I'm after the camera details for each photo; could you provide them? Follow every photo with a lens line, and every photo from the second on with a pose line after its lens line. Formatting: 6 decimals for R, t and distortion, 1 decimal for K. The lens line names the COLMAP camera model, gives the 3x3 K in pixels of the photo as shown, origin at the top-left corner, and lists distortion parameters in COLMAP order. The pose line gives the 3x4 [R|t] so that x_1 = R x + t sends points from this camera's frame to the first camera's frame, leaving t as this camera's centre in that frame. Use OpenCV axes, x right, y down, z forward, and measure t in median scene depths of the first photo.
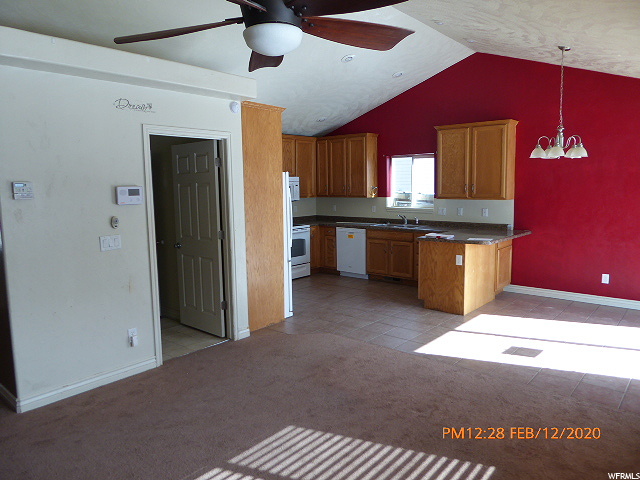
lens RADIAL K [[461.3, 0, 318.9], [0, 461.3, 240.8], [0, 0, 1]] dist [-0.004431, -0.001158]
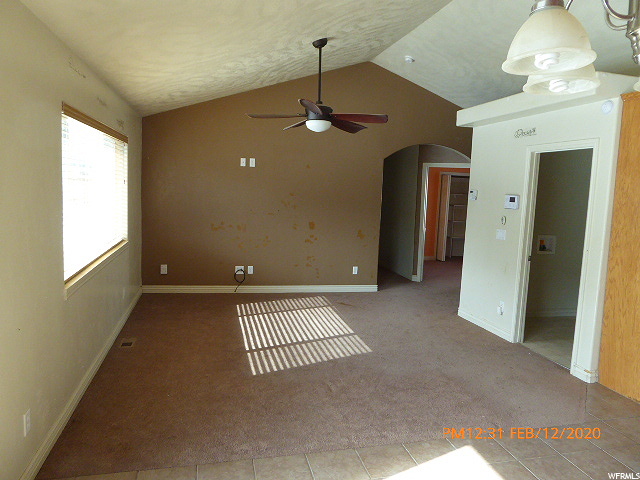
lens RADIAL K [[461.3, 0, 319.3], [0, 461.3, 238.3], [0, 0, 1]] dist [-0.004431, -0.001158]
pose [[-0.581310, 0.084209, -0.809313, 1.000948], [-0.132891, 0.971450, 0.196532, -0.185062], [0.802757, 0.221796, -0.553523, 1.325437]]
